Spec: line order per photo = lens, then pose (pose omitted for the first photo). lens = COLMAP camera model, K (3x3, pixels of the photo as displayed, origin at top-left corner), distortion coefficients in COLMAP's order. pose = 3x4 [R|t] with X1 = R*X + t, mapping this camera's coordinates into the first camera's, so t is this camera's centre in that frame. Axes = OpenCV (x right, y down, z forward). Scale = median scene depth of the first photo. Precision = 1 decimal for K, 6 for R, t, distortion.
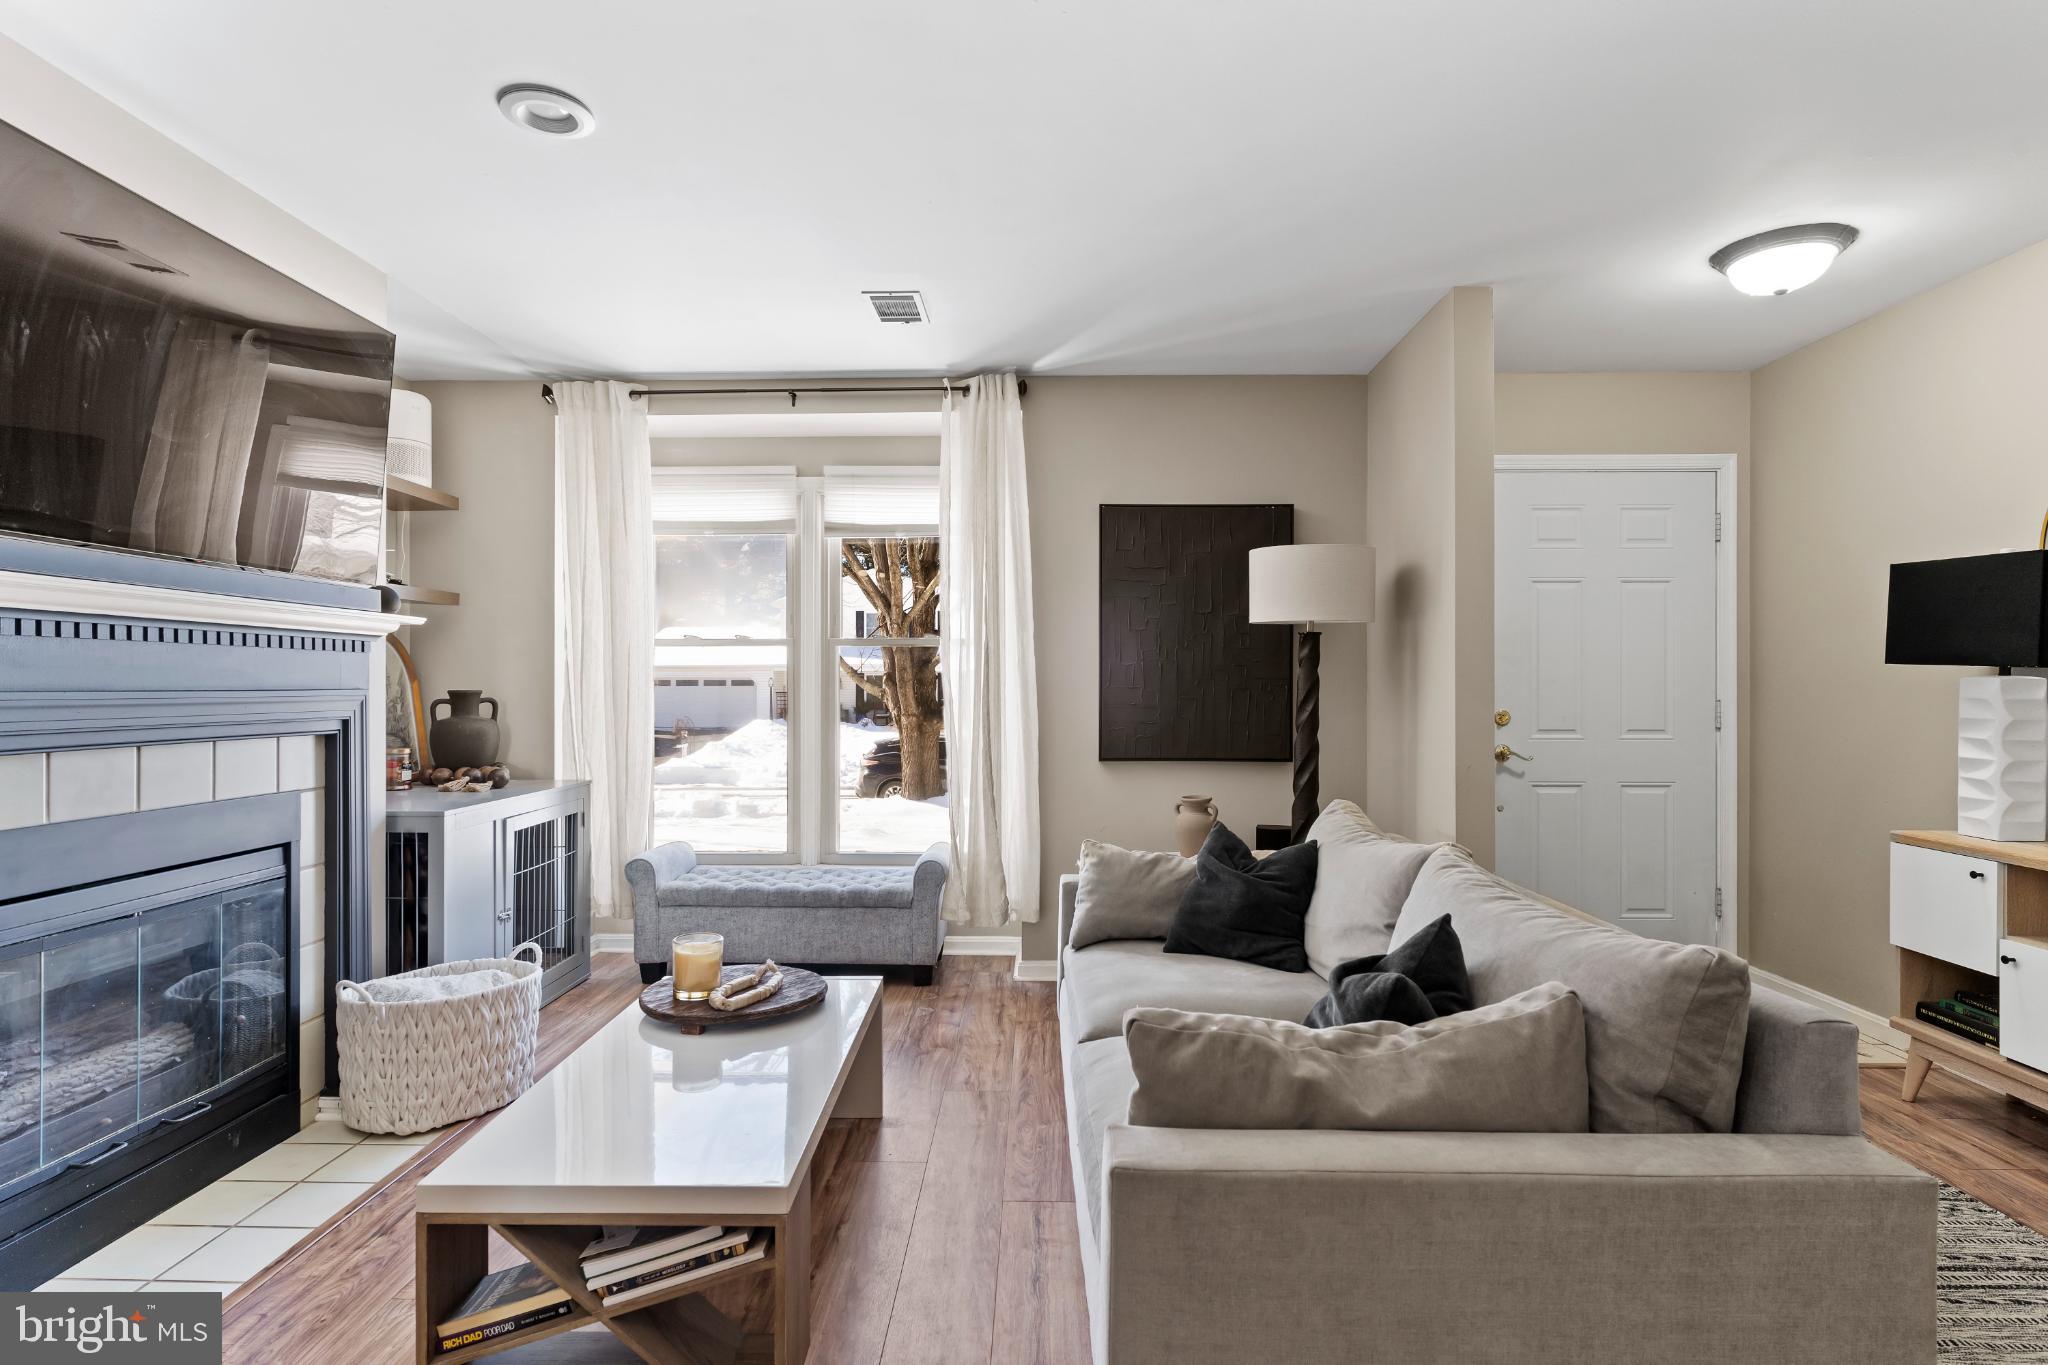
lens RADIAL K [[1048.2, 0, 1019.3], [0, 1048.2, 681.0], [0, 0, 1]] dist [-0.013052, 0.006968]
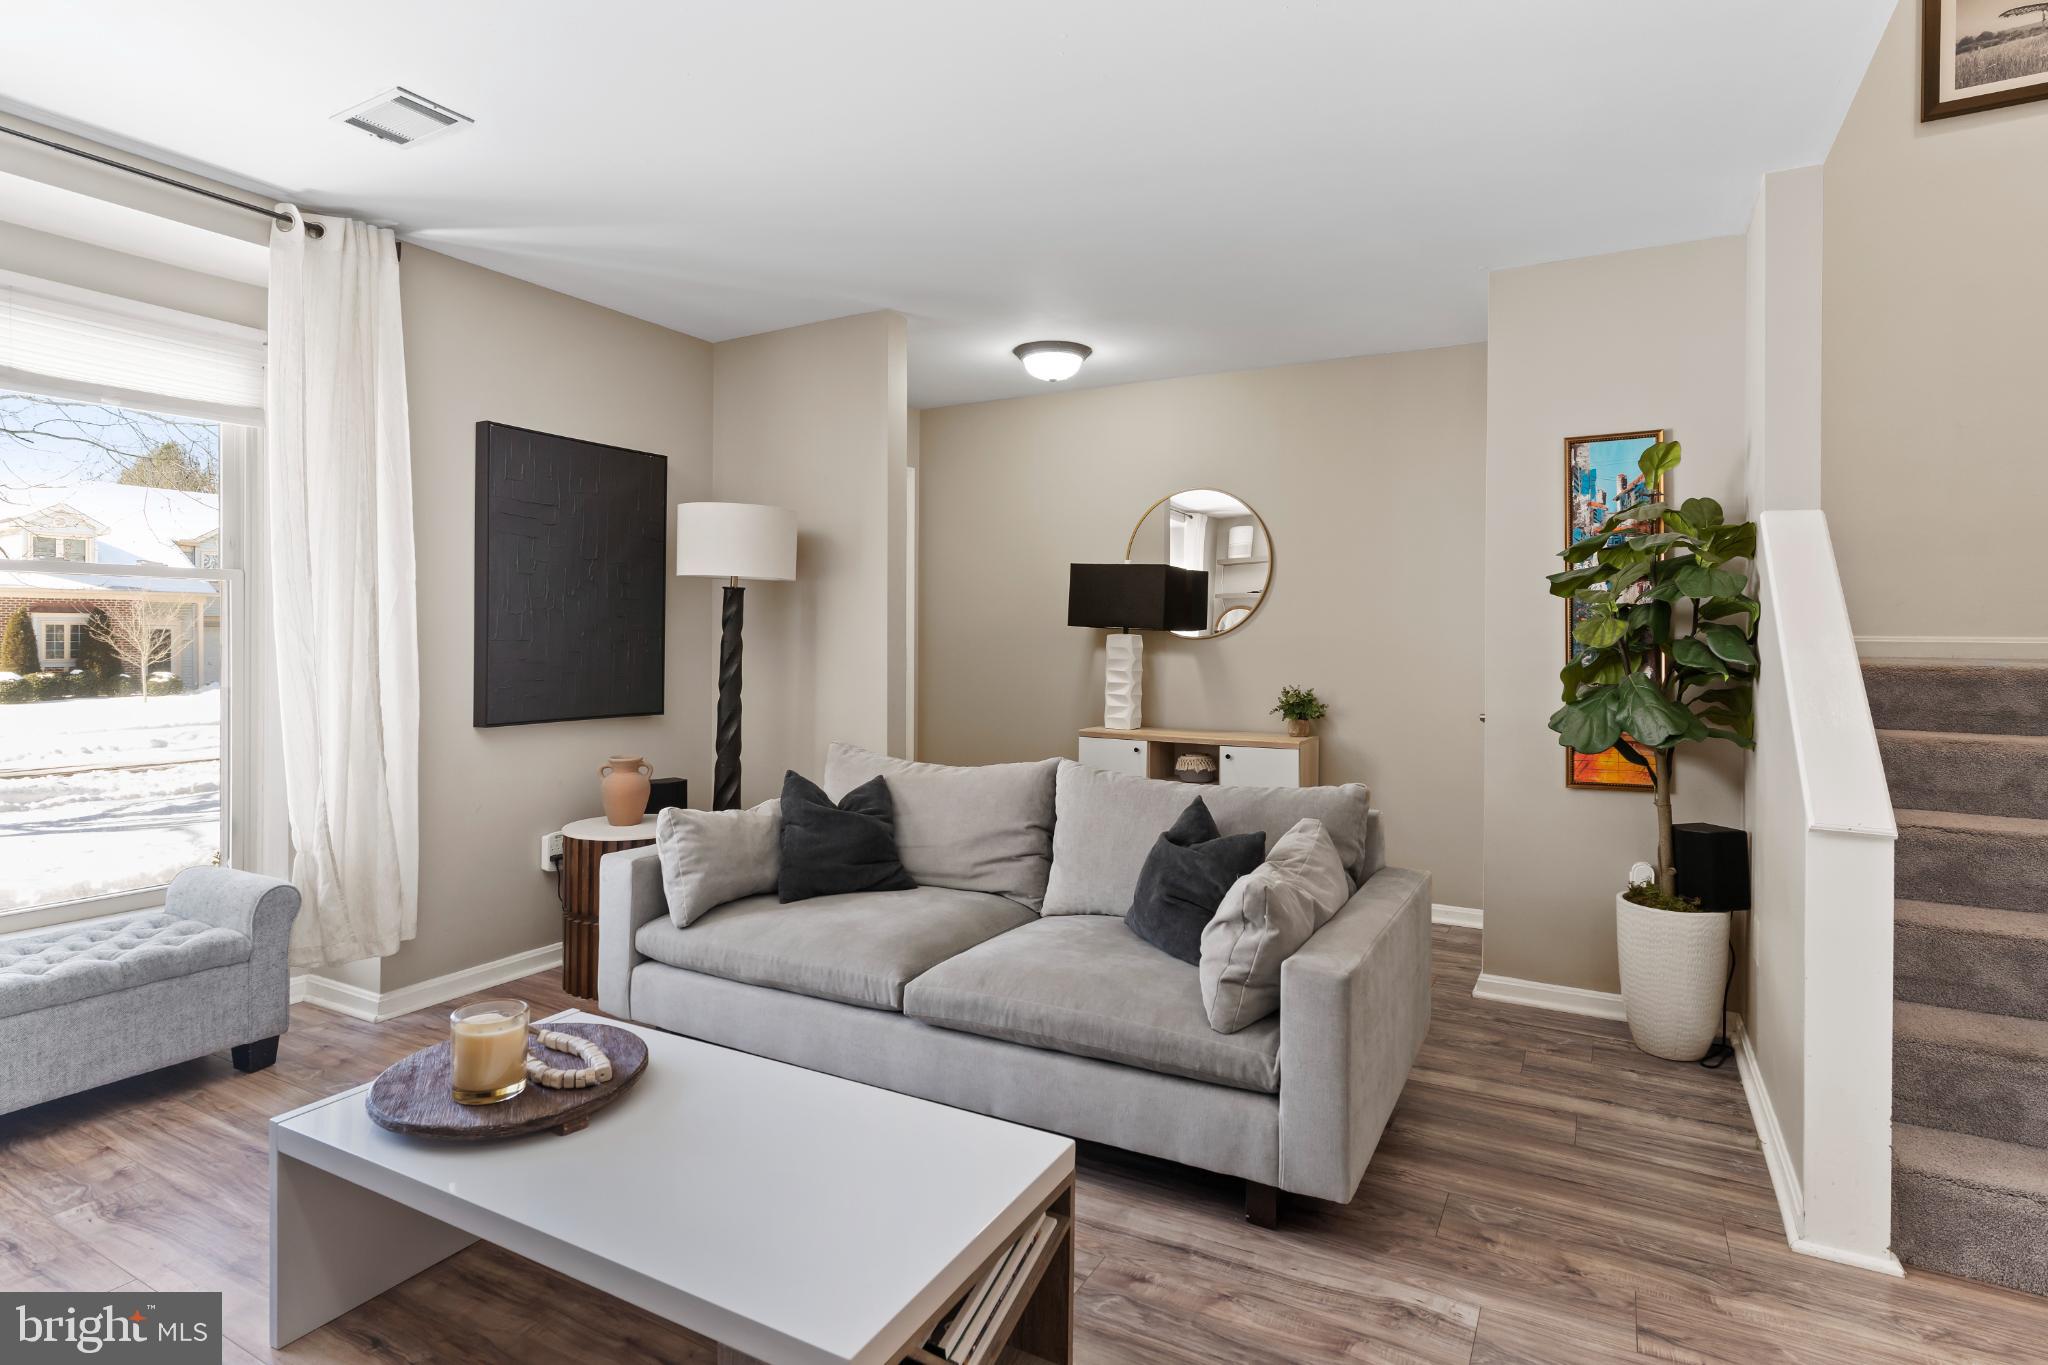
lens RADIAL K [[1063.6, 0, 1021.9], [0, 1063.6, 633.5], [0, 0, 1]] dist [-0.002822, 0.000447]
pose [[0.469368, 0.003259, 0.882997, -0.622261], [-0.010278, 0.999946, 0.001773, -0.006354], [-0.882943, -0.009907, 0.469376, 0.291381]]
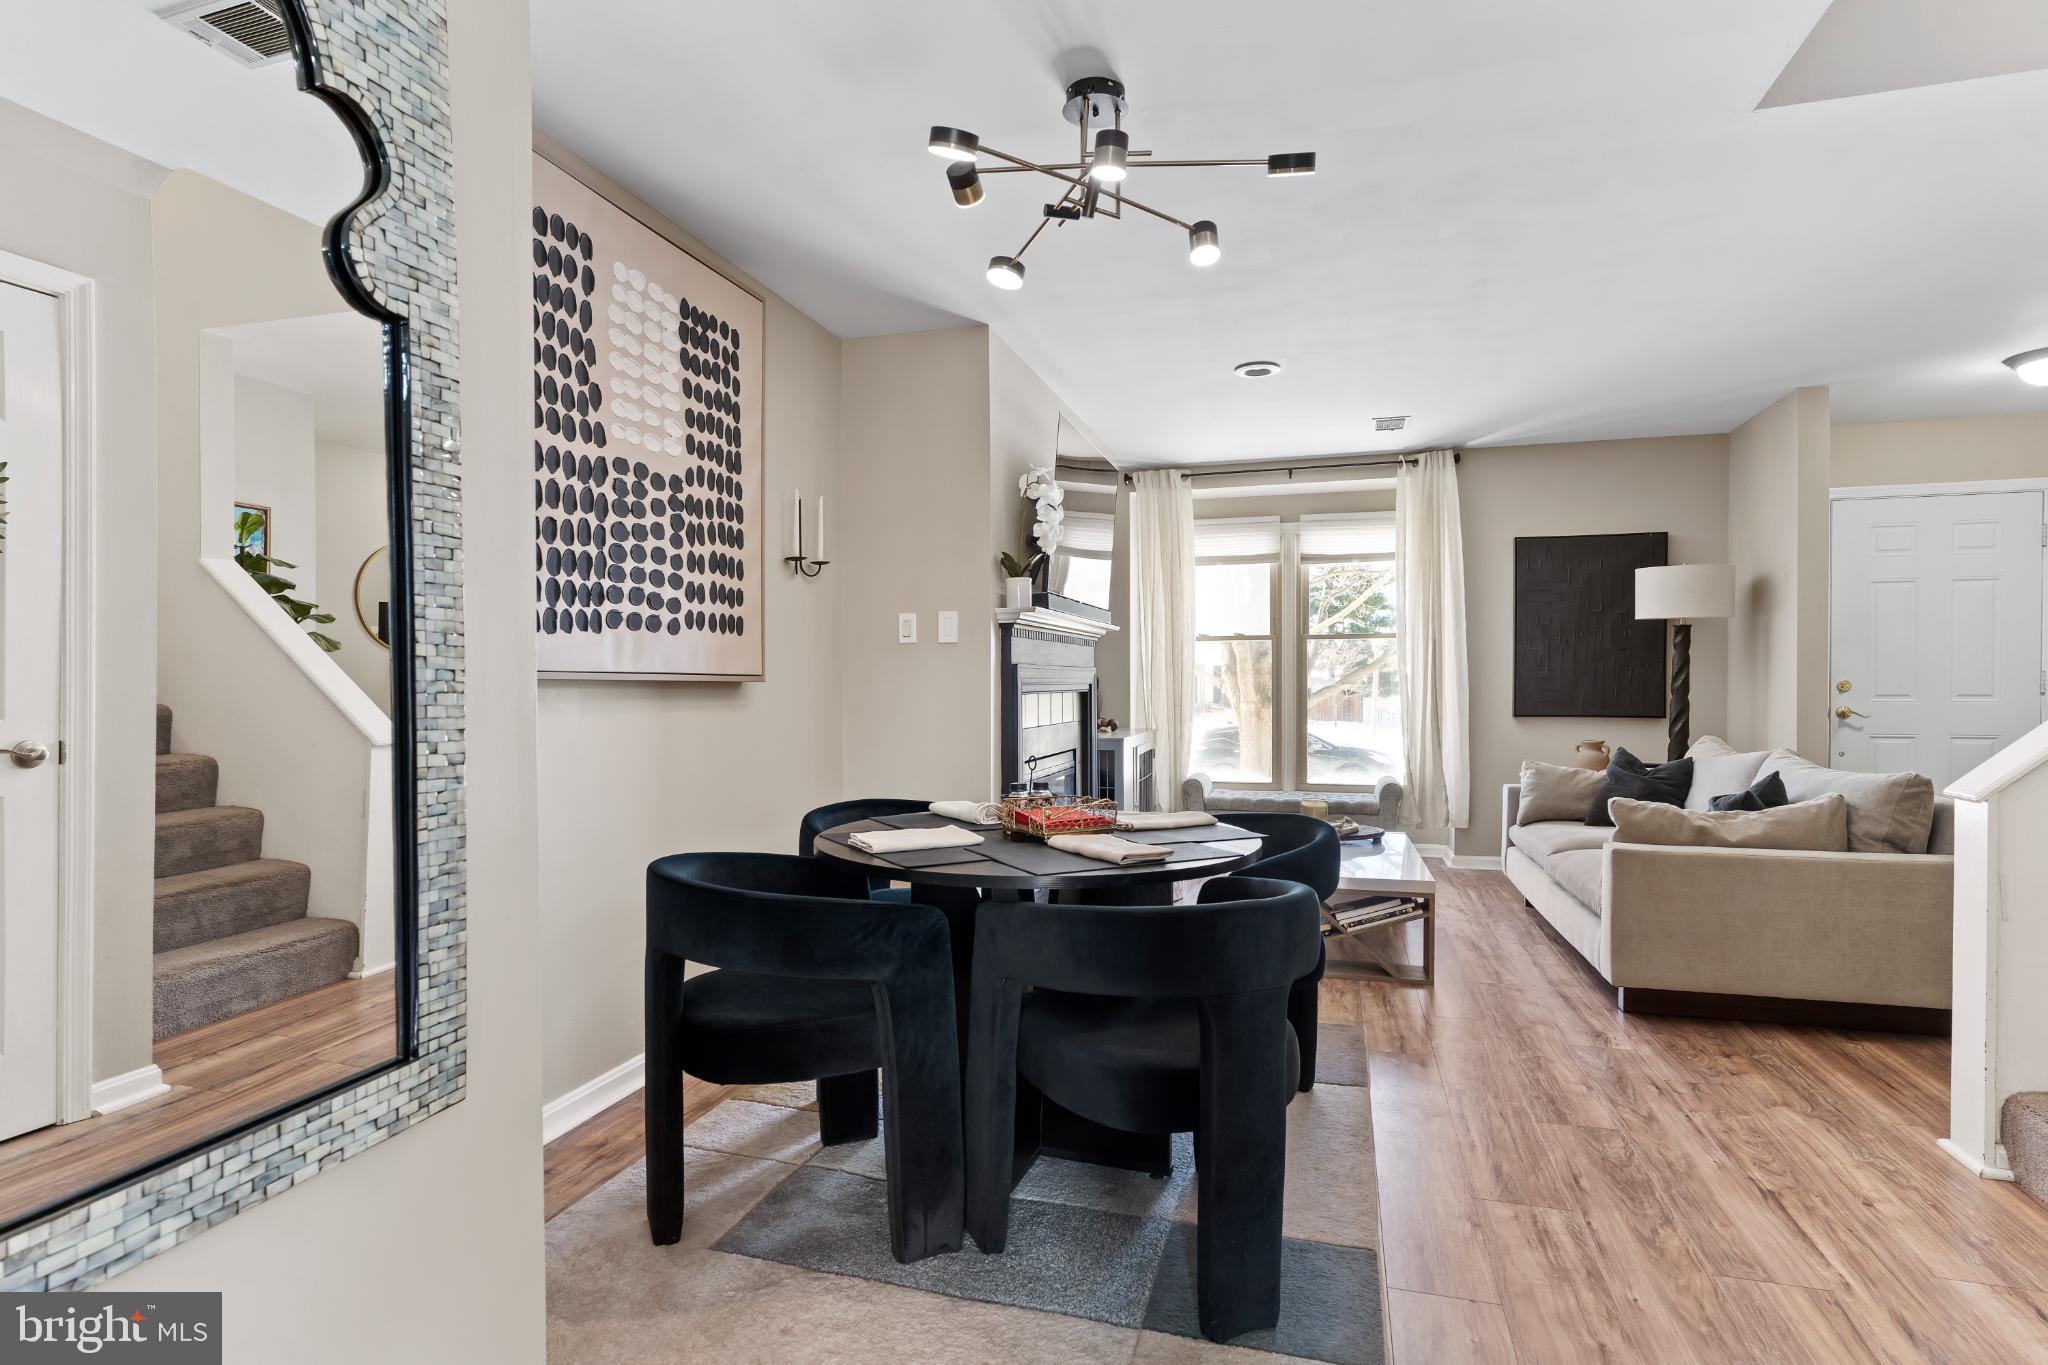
lens RADIAL K [[1065.4, 0, 1016.7], [0, 1065.4, 696.6], [0, 0, 1]] dist [-0.002483, 0.000642]
pose [[0.965330, -0.001860, -0.261026, -0.264481], [0.007048, 0.999796, 0.018940, 0.021139], [0.260937, -0.020123, 0.965146, -0.768258]]
